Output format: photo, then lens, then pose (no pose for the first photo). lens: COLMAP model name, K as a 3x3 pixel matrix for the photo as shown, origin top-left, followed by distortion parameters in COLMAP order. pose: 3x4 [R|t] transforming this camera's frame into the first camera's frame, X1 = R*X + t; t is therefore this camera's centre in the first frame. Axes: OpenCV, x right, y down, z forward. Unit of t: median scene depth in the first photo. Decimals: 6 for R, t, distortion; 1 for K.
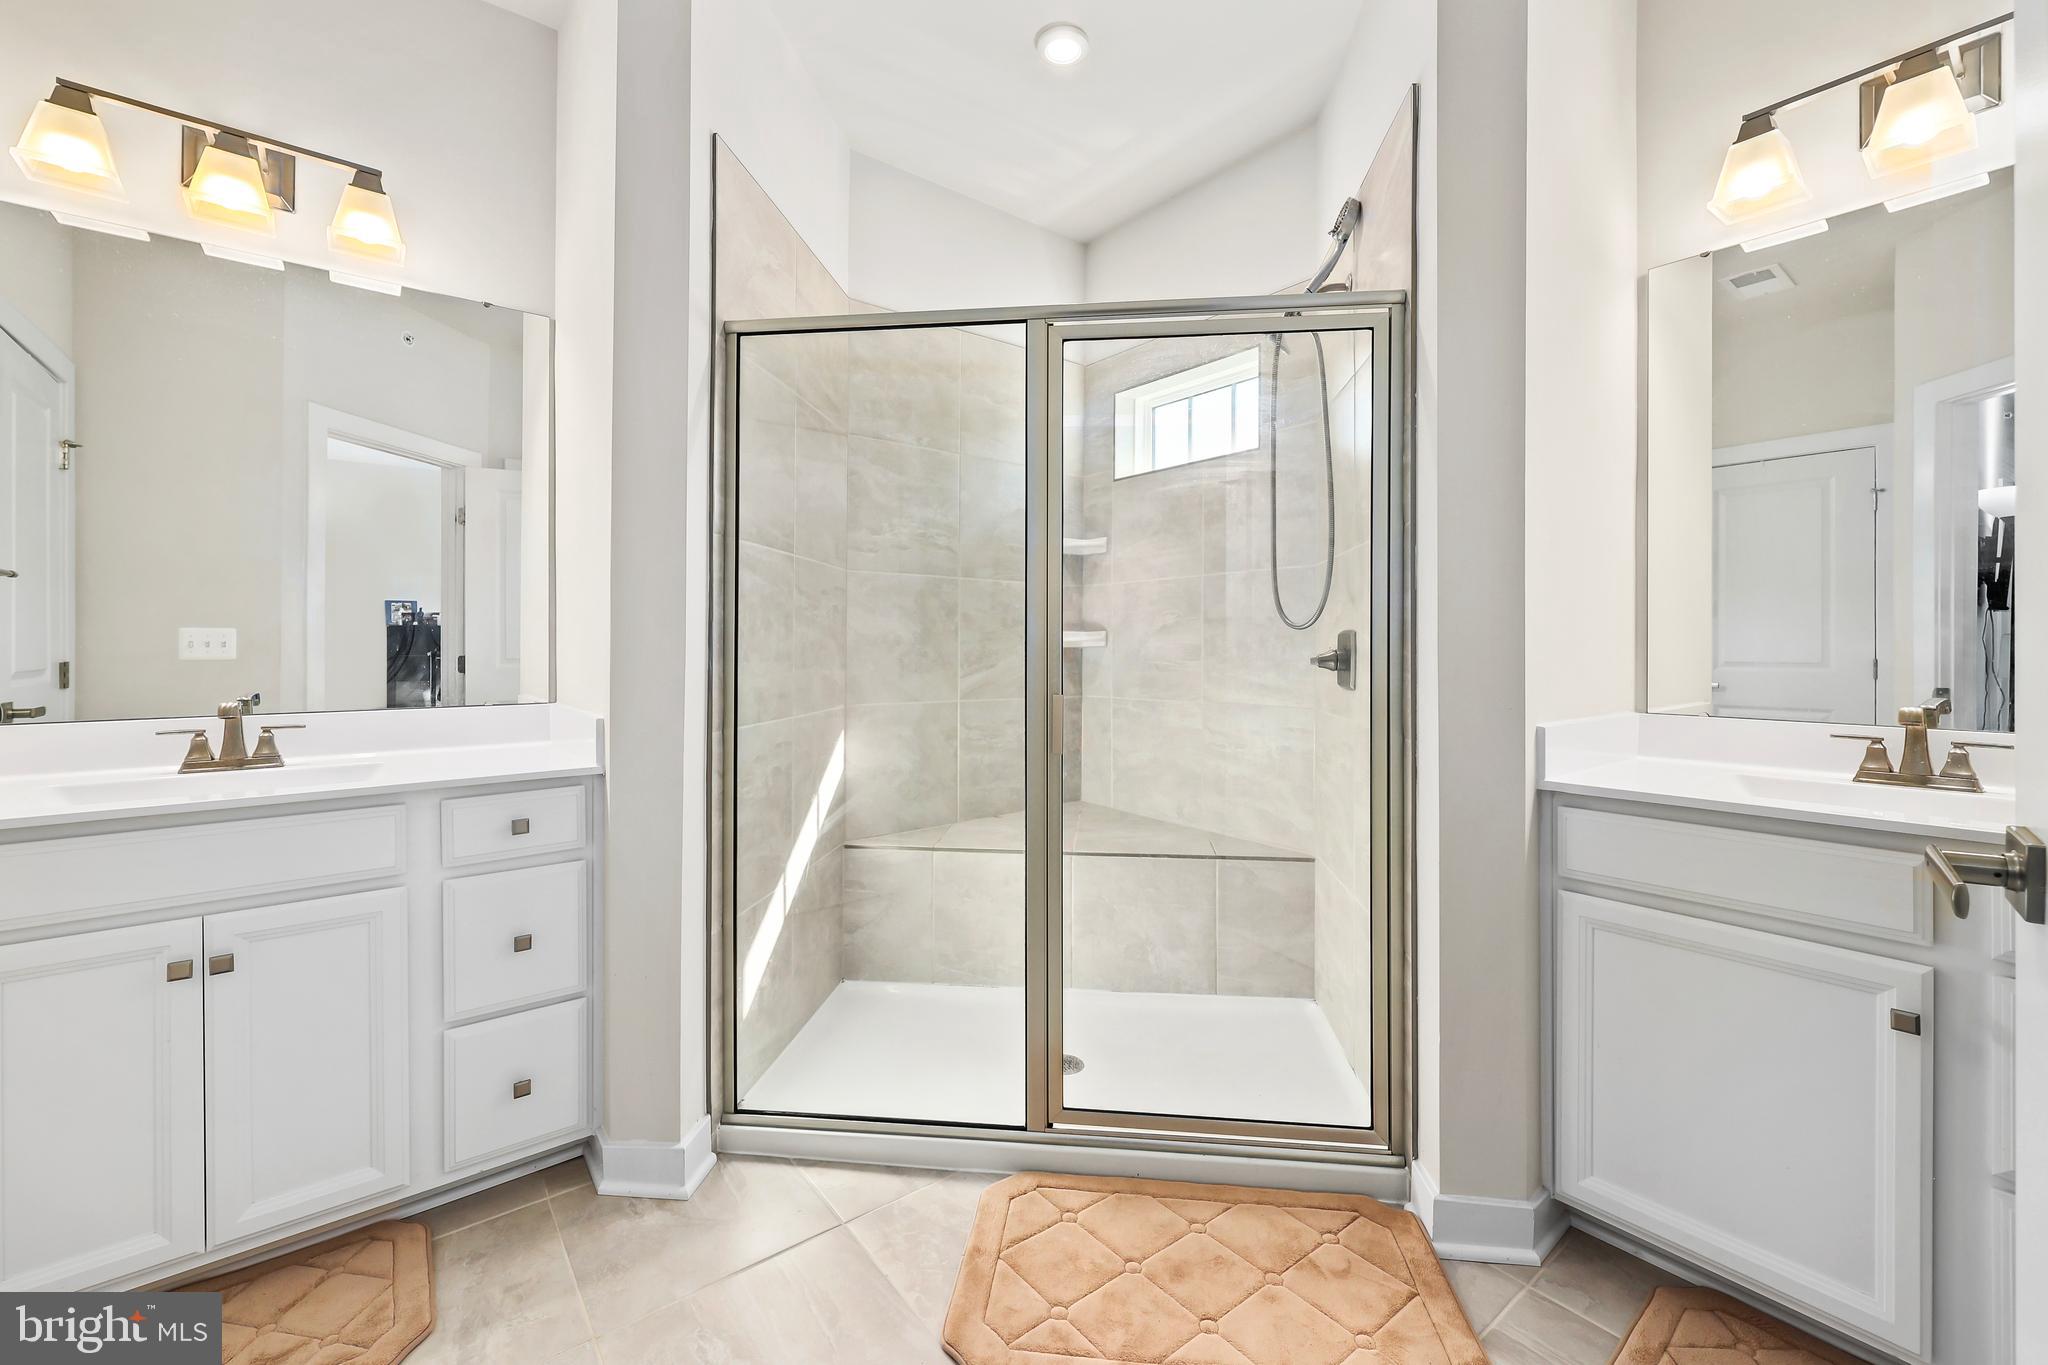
lens RADIAL K [[840.7, 0, 1020.7], [0, 840.7, 643.5], [0, 0, 1]] dist [-0.000346, 0.000247]
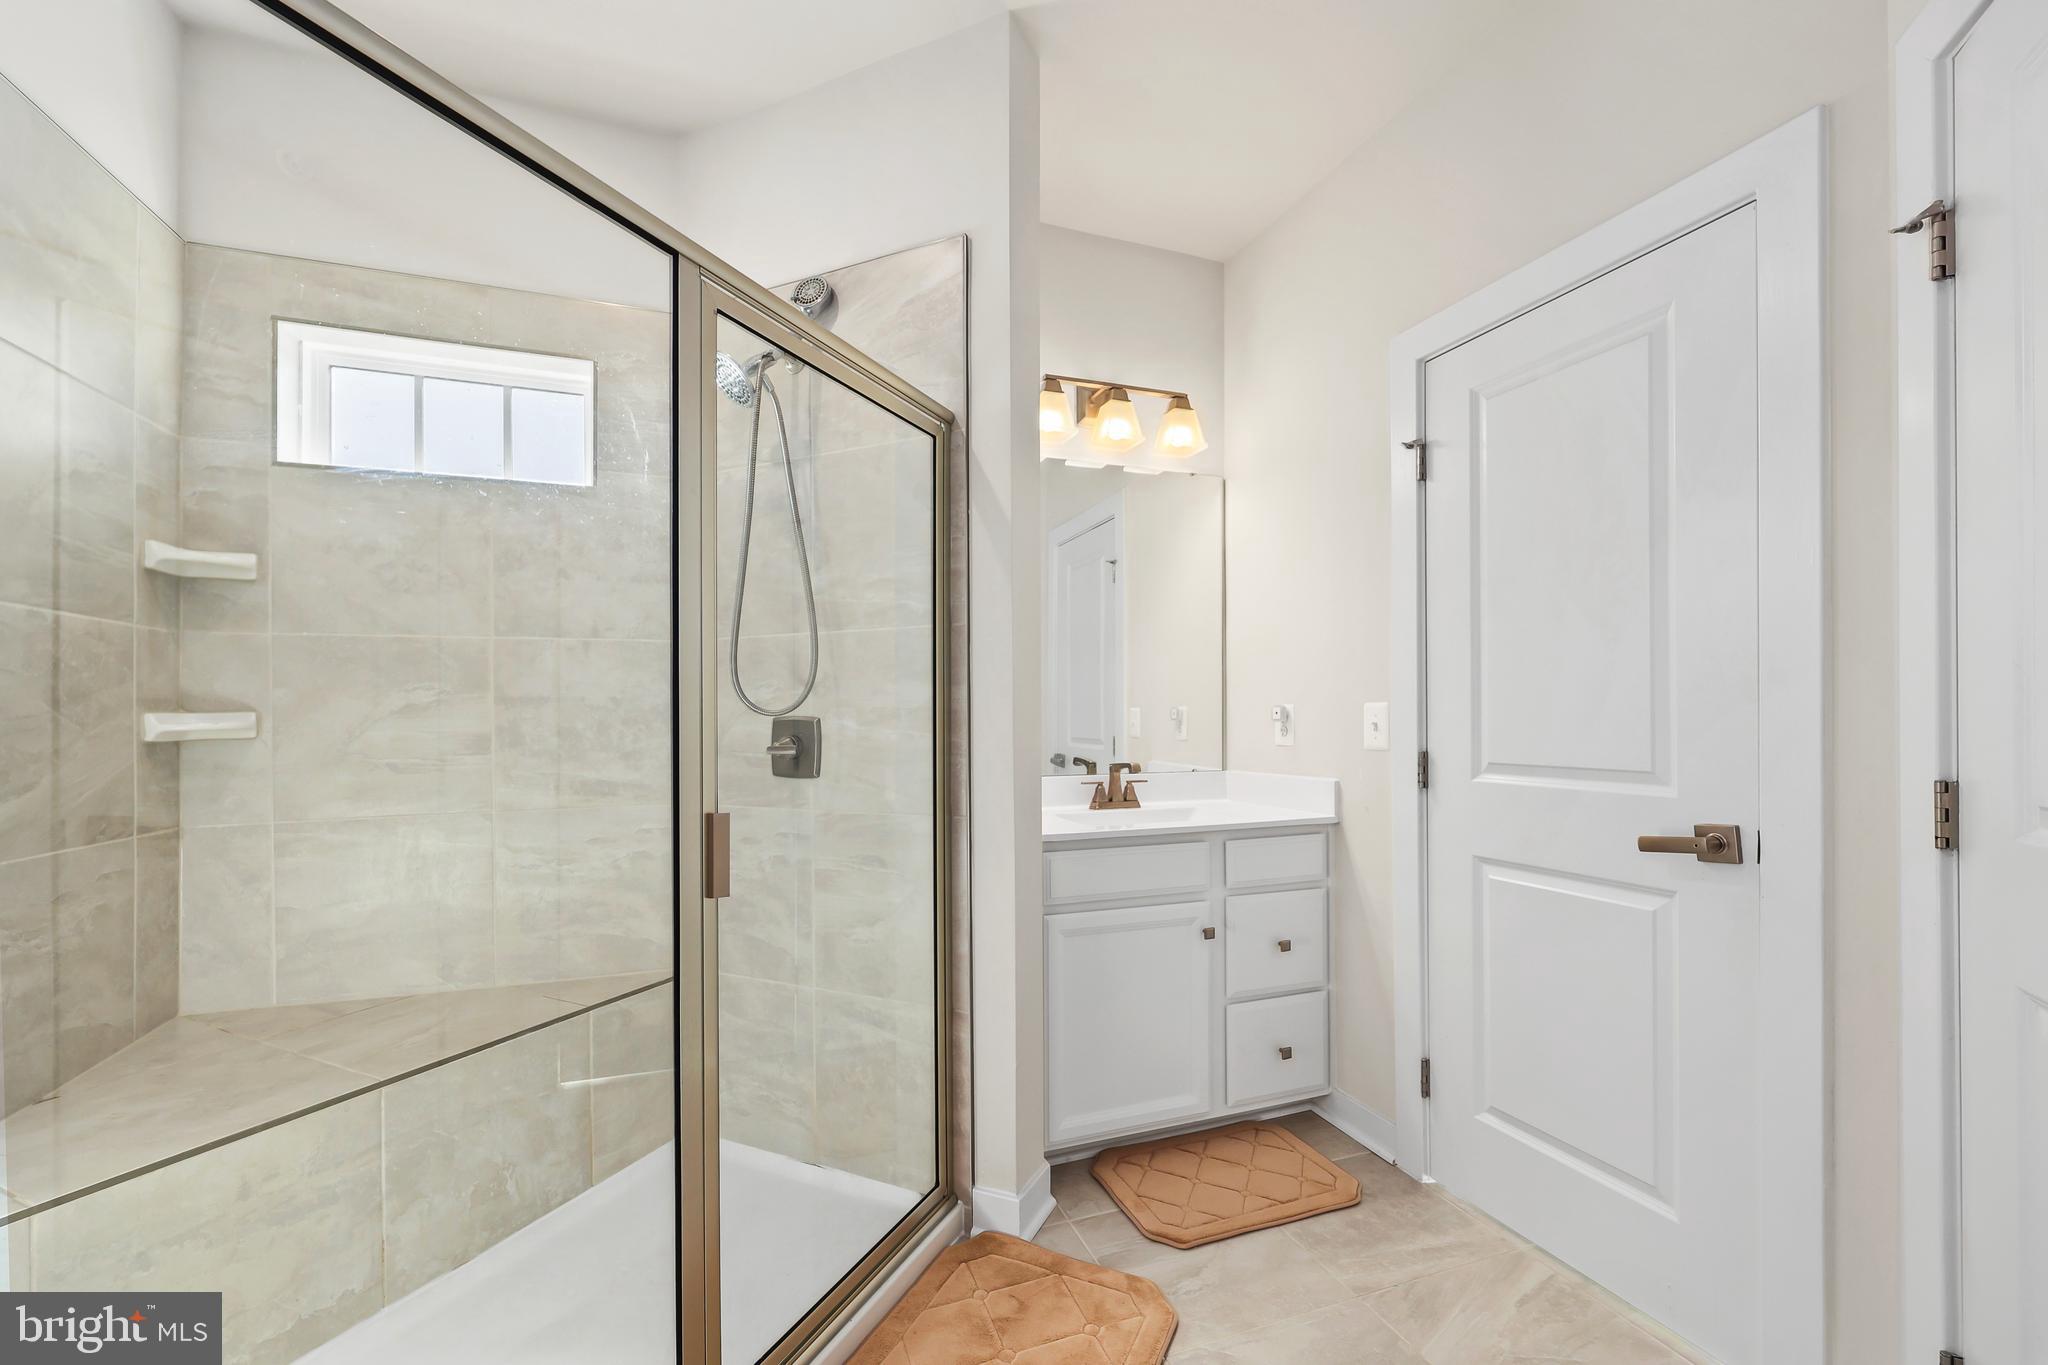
lens RADIAL K [[846.2, 0, 1044.7], [0, 846.2, 716.8], [0, 0, 1]] dist [-0.000232, 0.000006]
pose [[0.301371, -0.003835, 0.953499, -0.516404], [0.005827, 0.999981, 0.002180, -0.017320], [-0.953489, 0.004899, 0.301388, 0.499544]]
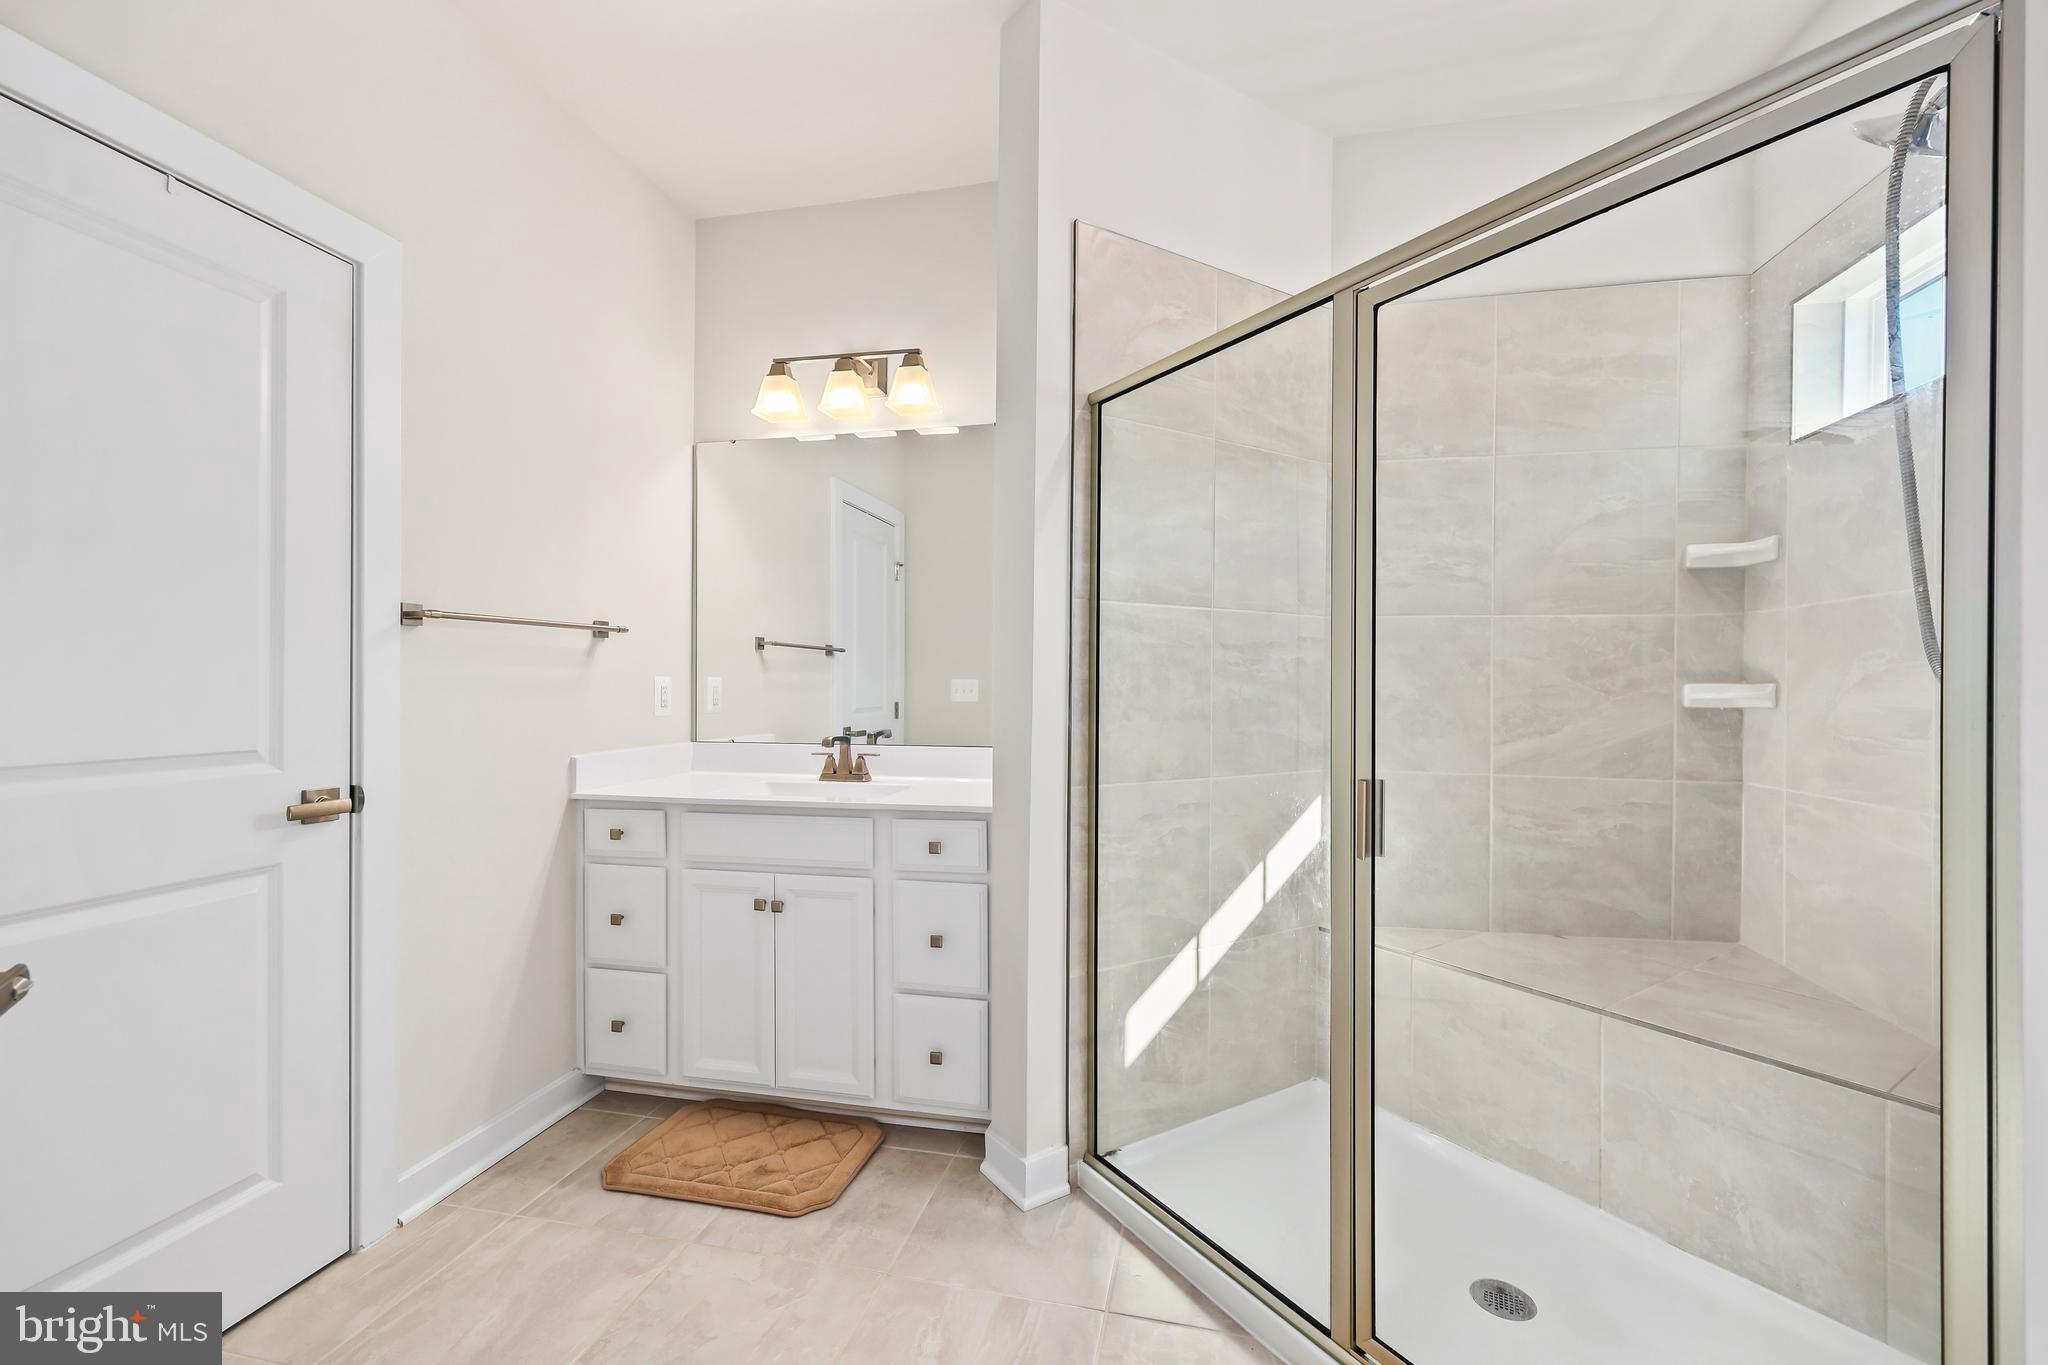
lens RADIAL K [[855.0, 0, 1024.0], [0, 855.0, 682.5], [0, 0, 1]] dist [-0.001306, 0.000051]
pose [[0.628319, 0.001935, -0.777953, 0.423301], [-0.002250, 0.999997, 0.000670, -0.025917], [0.777952, 0.001329, 0.628322, 0.270476]]
